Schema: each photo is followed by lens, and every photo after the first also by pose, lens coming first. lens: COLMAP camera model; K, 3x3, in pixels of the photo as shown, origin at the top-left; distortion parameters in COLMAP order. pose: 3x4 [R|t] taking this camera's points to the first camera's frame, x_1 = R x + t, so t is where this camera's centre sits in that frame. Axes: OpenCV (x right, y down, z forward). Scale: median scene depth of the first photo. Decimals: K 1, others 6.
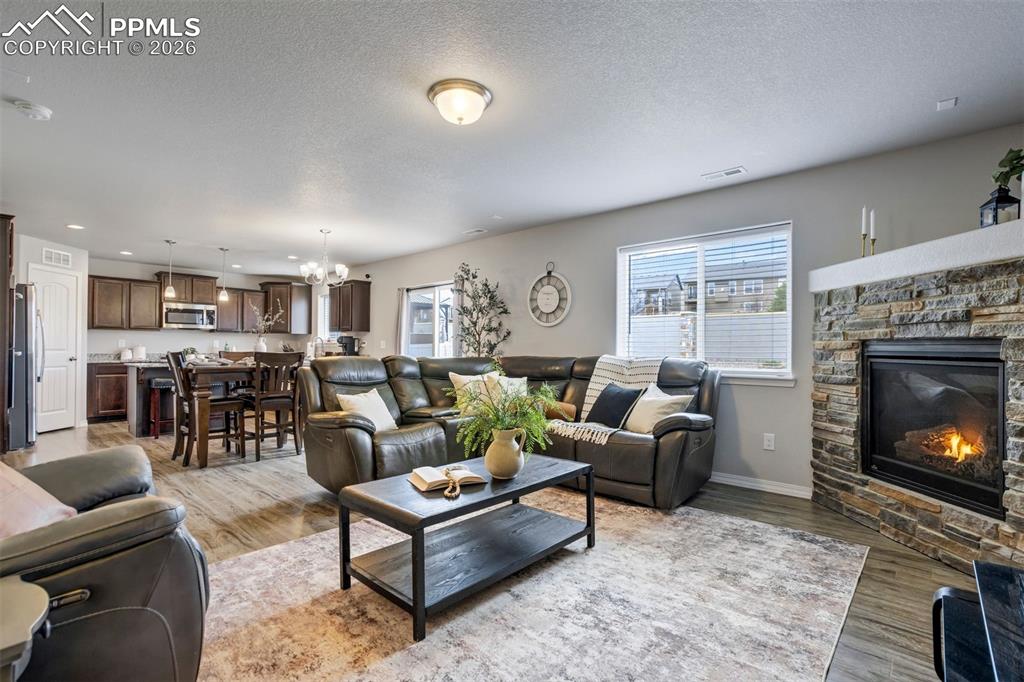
lens RADIAL K [[475.6, 0, 518.5], [0, 475.6, 348.5], [0, 0, 1]] dist [-0.045042, 0.020125]
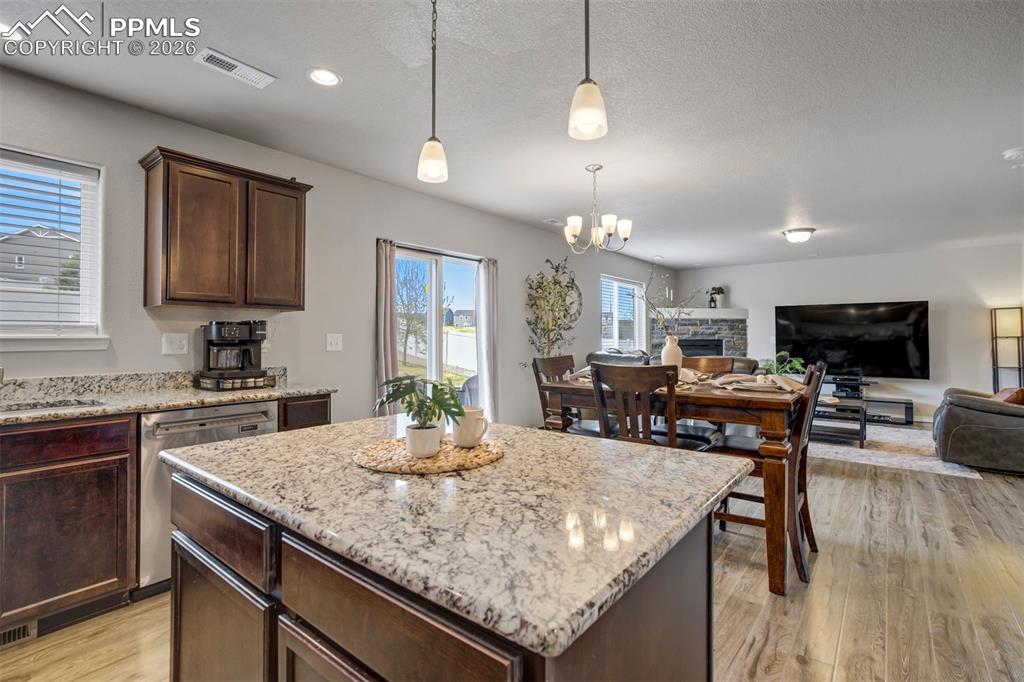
lens RADIAL K [[477.2, 0, 518.8], [0, 477.2, 343.8], [0, 0, 1]] dist [-0.045473, 0.023758]
pose [[-0.069906, -0.018495, 0.997382, -1.661247], [-0.003081, 0.999827, 0.018324, -0.035787], [-0.997549, -0.001792, -0.069951, 1.849047]]
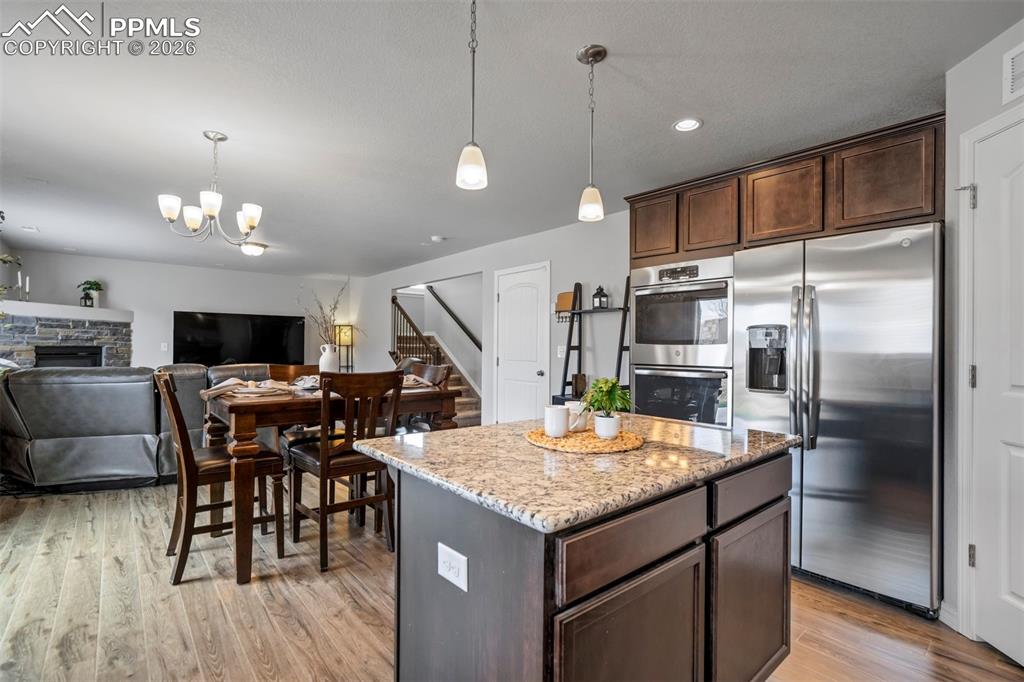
lens RADIAL K [[475.6, 0, 518.5], [0, 475.6, 348.5], [0, 0, 1]] dist [-0.045042, 0.020125]
pose [[-0.991010, -0.013065, 0.133151, -1.308484], [-0.013114, 0.999914, 0.000504, -0.031029], [-0.133146, -0.001247, -0.991096, 2.338844]]
